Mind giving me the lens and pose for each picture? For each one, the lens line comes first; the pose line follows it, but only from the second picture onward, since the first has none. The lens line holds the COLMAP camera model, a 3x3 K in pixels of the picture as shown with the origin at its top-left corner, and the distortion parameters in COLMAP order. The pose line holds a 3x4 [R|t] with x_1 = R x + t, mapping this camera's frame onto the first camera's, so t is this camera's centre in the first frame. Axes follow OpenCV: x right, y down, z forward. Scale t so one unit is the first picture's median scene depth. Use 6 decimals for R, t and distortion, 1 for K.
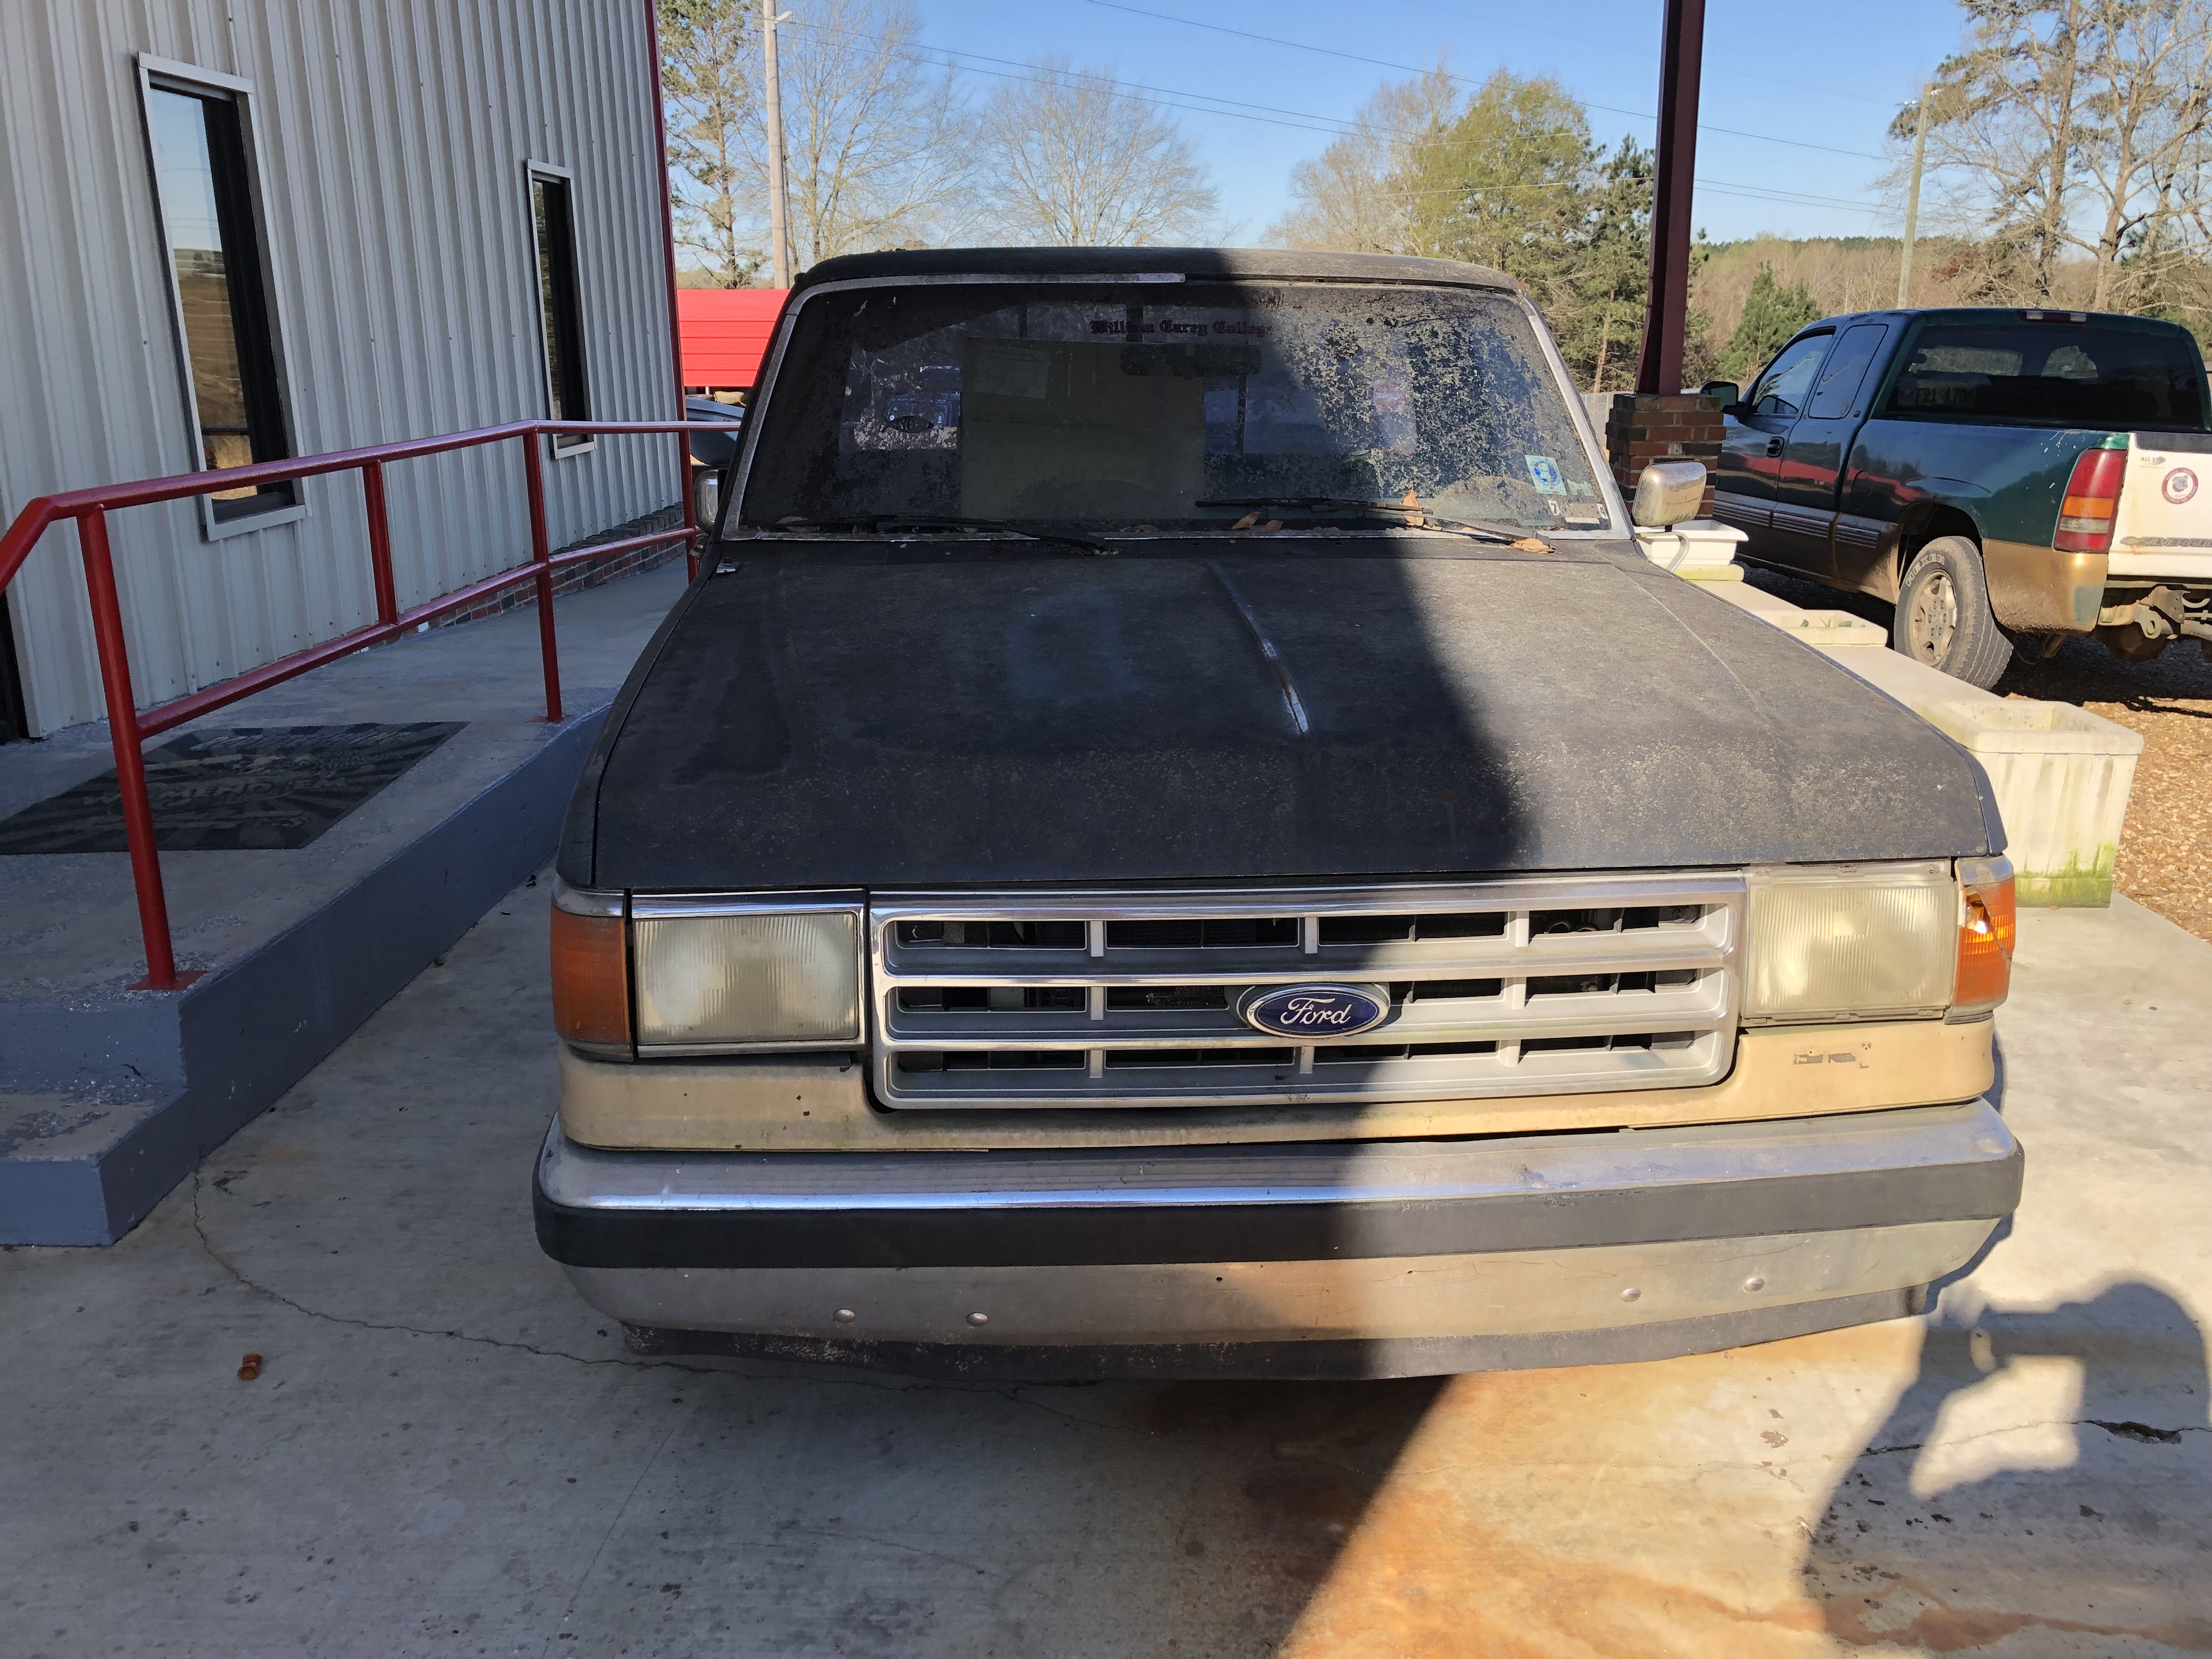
lens RADIAL K [[1867.5, 0, 1106.0], [0, 1867.5, 829.5], [0, 0, 1]] dist [0.007360, 0.010453]
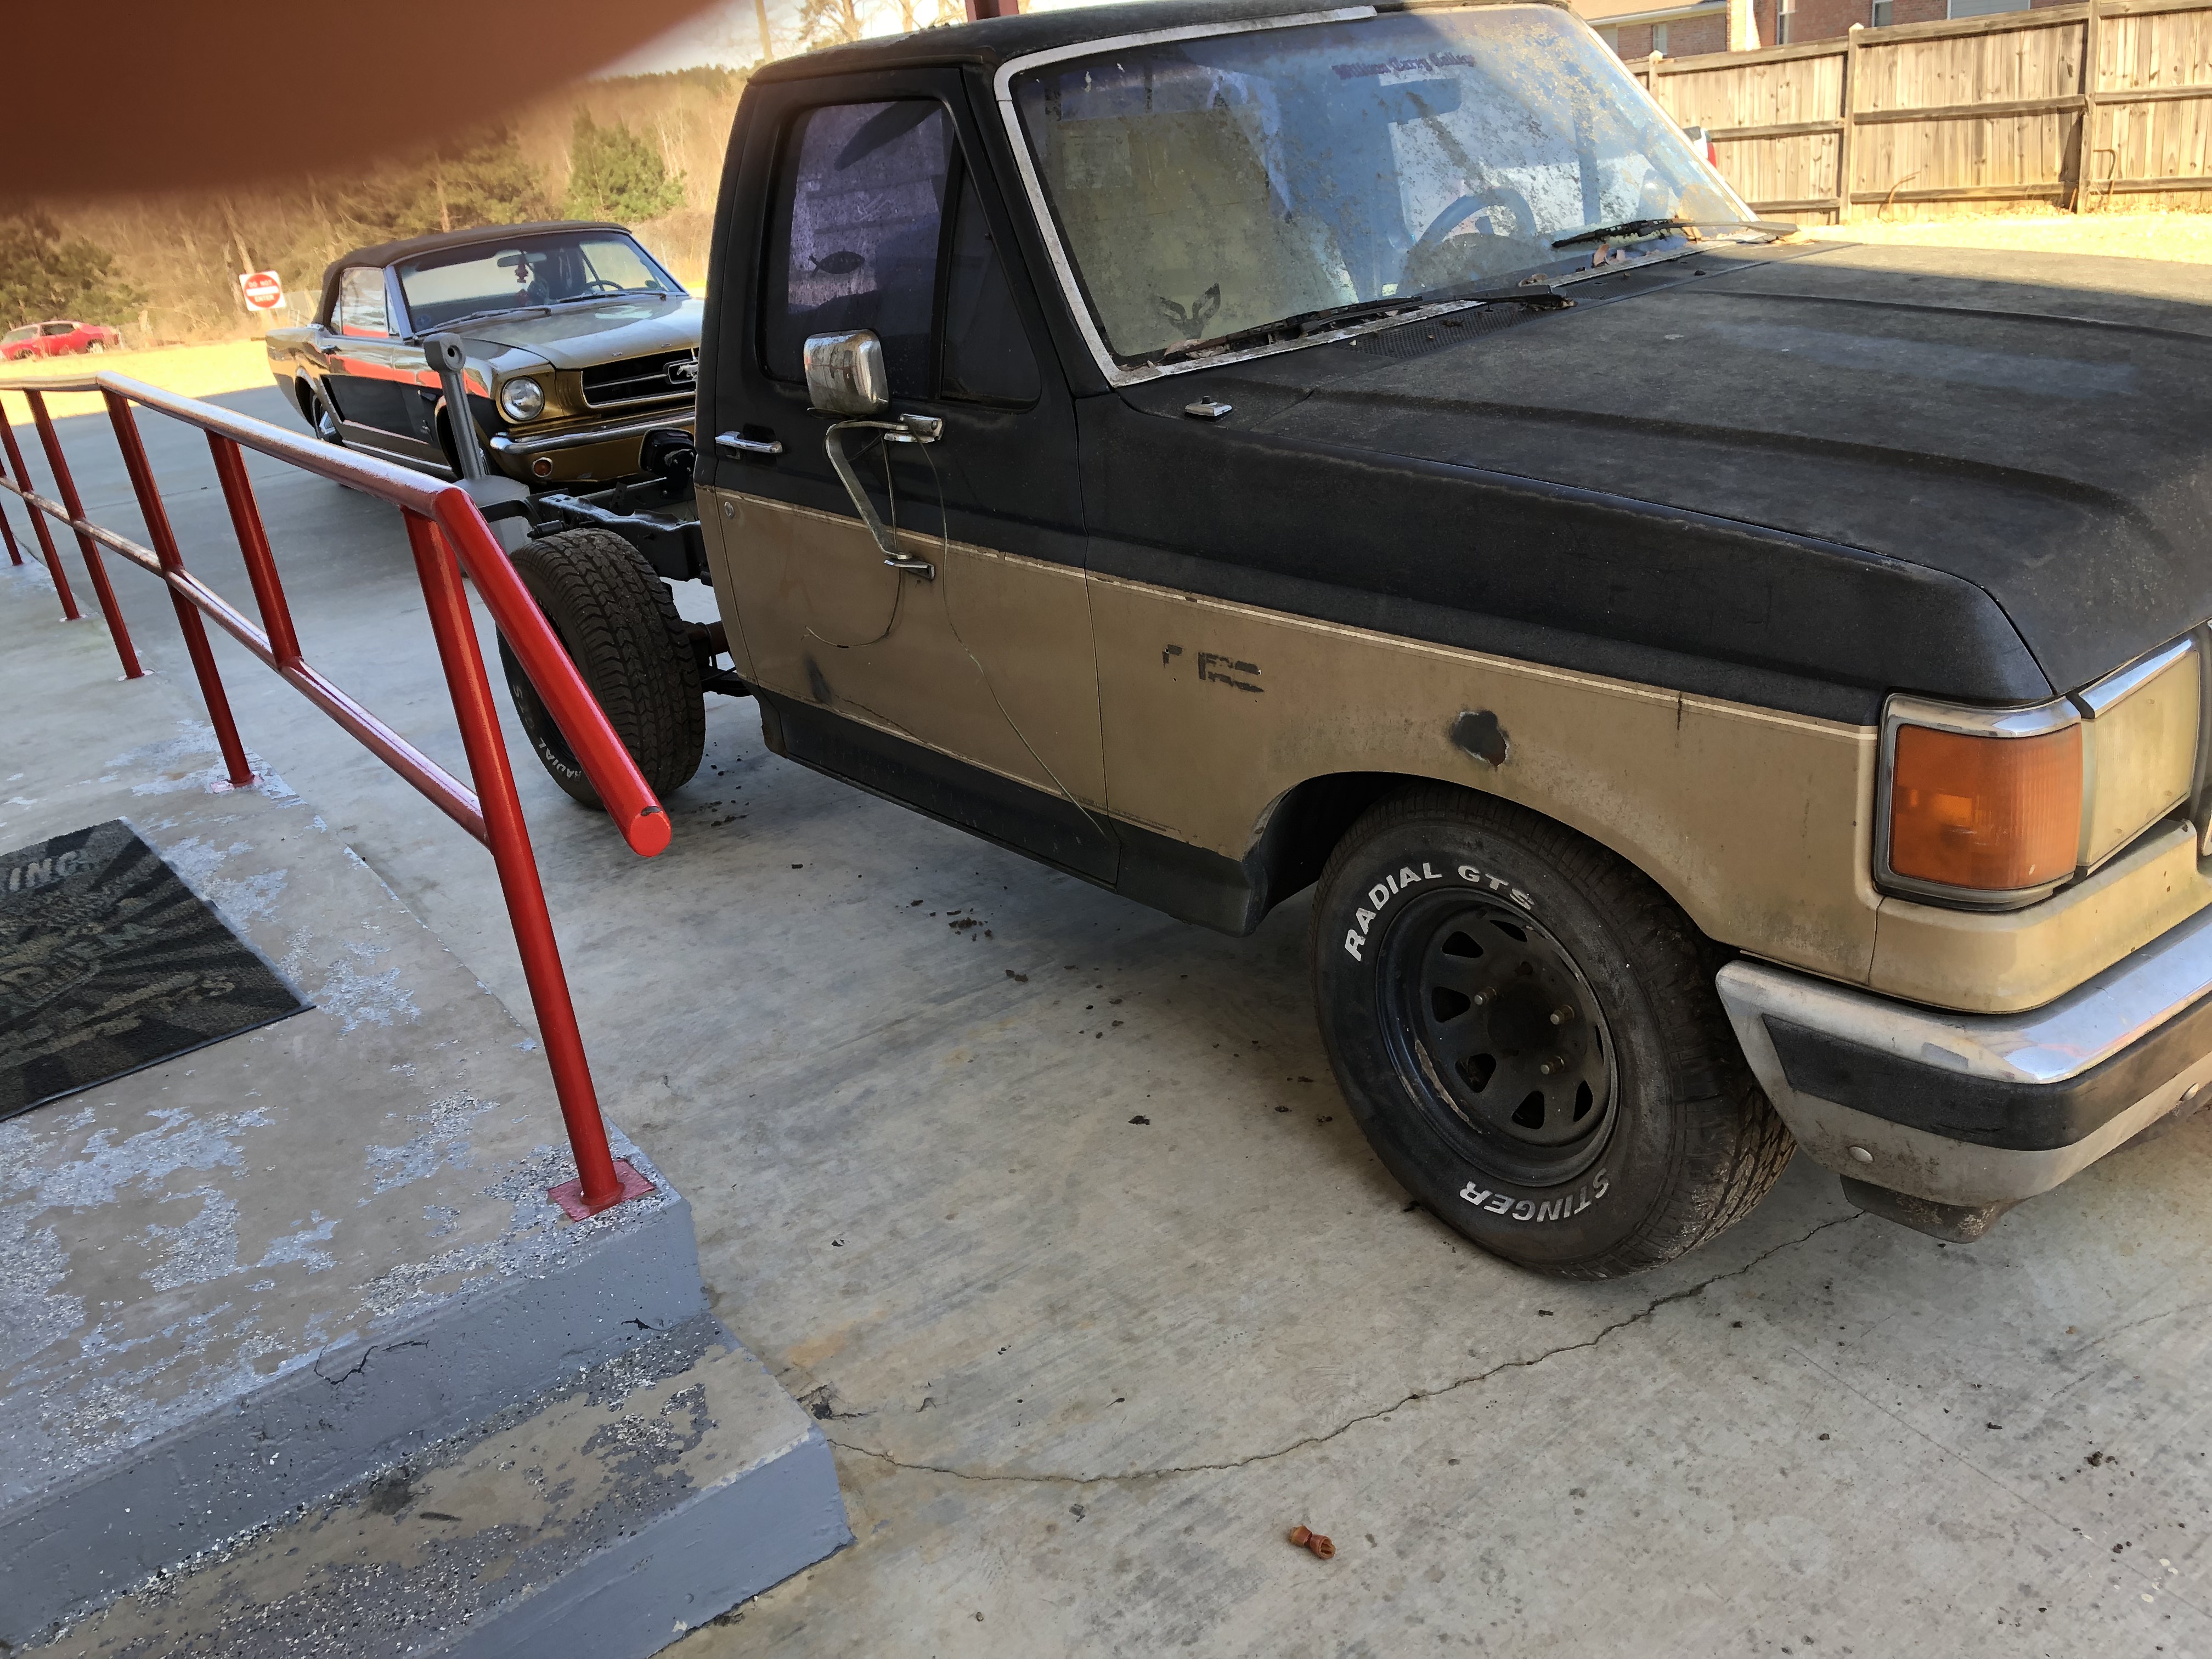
lens RADIAL K [[1867.5, 0, 1106.0], [0, 1867.5, 829.5], [0, 0, 1]] dist [0.007360, 0.010453]
pose [[0.804650, -0.305988, 0.508832, -0.640139], [0.270643, 0.951792, 0.144379, -0.088031], [-0.528480, 0.021537, 0.848672, 0.321013]]
